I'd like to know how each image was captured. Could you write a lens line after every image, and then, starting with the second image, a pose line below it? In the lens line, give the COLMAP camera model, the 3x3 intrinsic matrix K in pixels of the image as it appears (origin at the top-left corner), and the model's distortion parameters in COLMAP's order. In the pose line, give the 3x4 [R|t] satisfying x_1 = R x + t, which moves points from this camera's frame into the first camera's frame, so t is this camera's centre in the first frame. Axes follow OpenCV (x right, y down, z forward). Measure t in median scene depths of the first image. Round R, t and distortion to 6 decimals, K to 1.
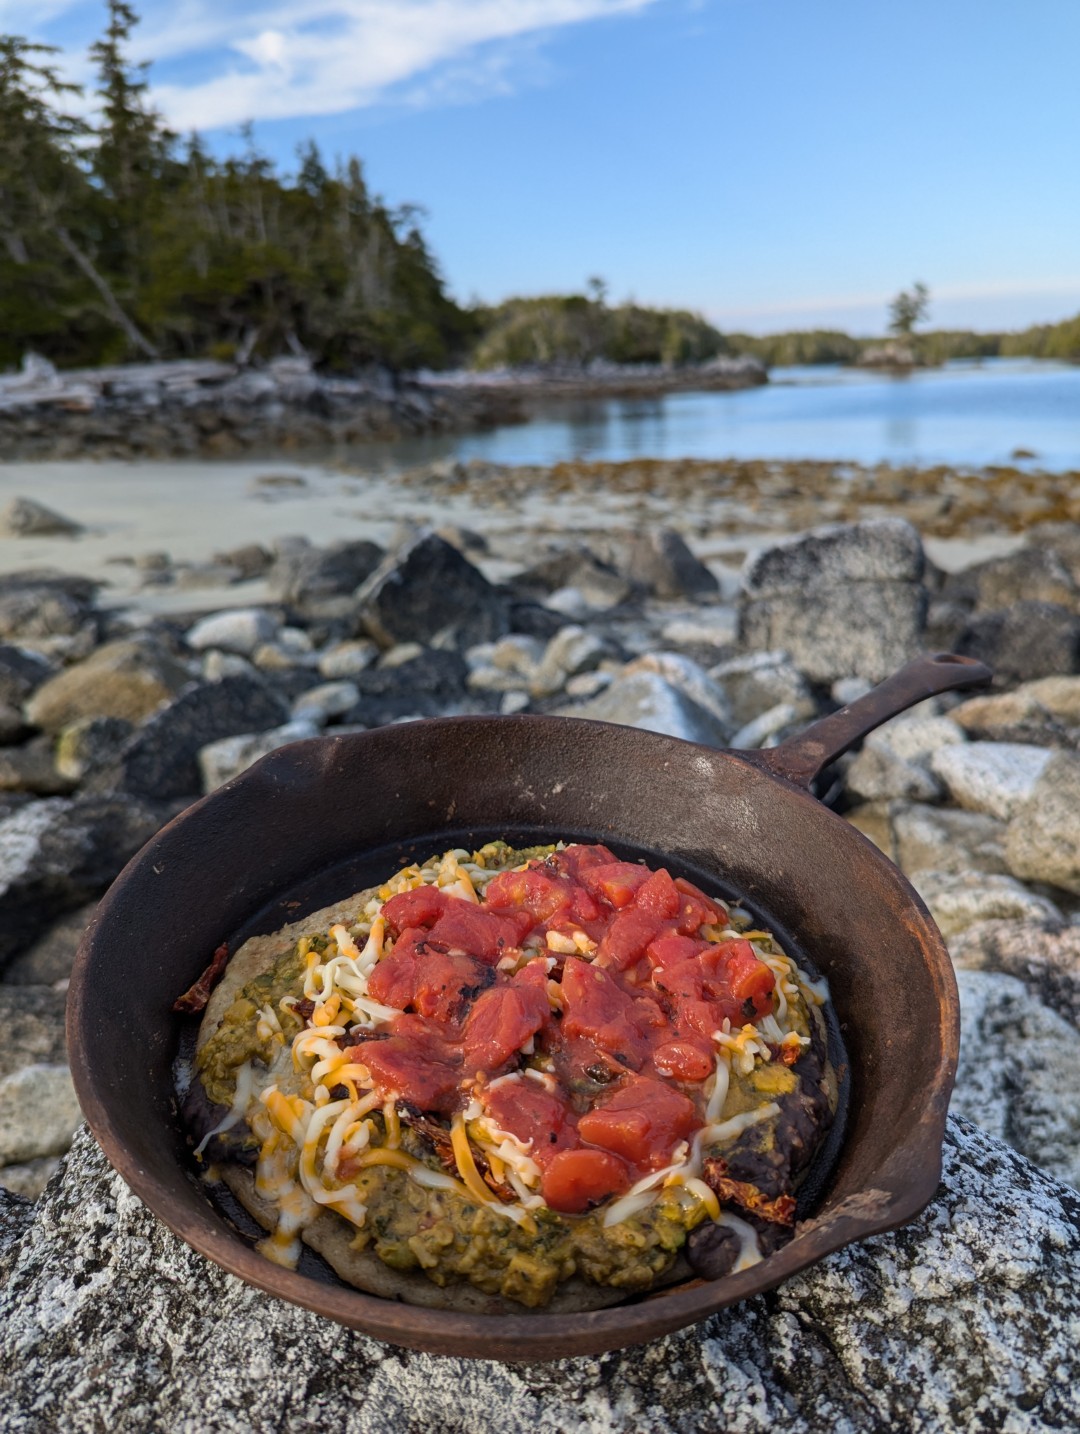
lens RADIAL K [[1068.4, 0, 540.0], [0, 1068.4, 717.0], [0, 0, 1]] dist [0.044753, -0.001828]
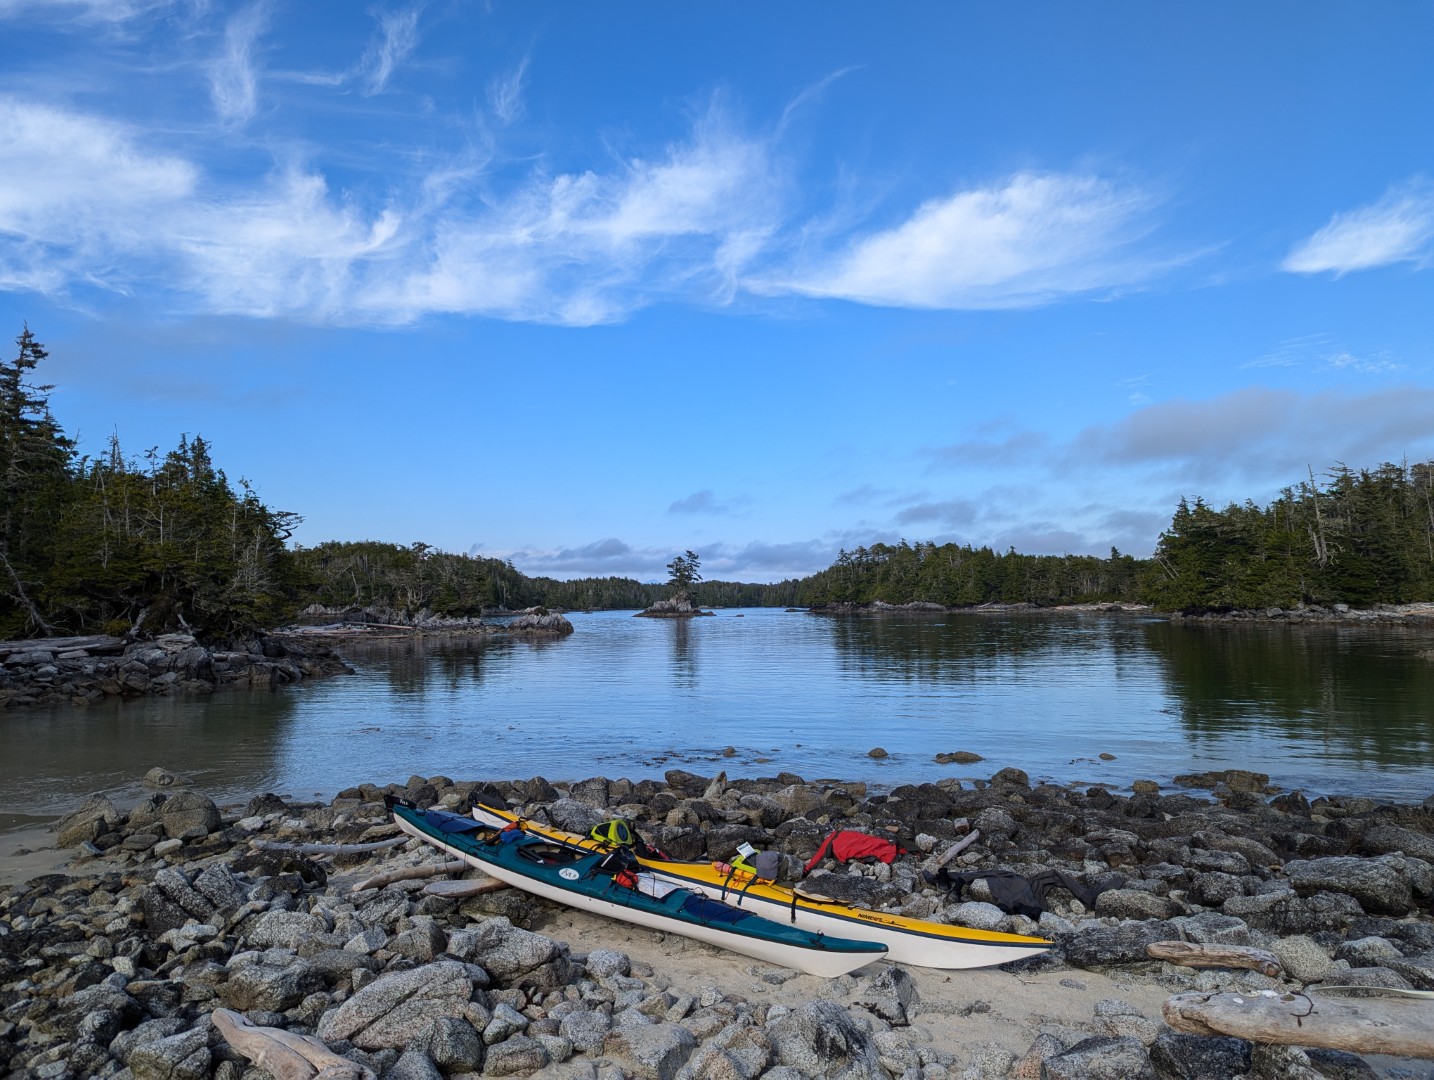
lens RADIAL K [[1068.4, 0, 717.0], [0, 1068.4, 540.0], [0, 0, 1]] dist [0.044753, -0.001828]
pose [[0.944338, 0.050946, 0.325007, -0.056381], [0.068036, 0.936333, -0.344458, 0.030301], [-0.321864, 0.347397, 0.880749, -0.298654]]
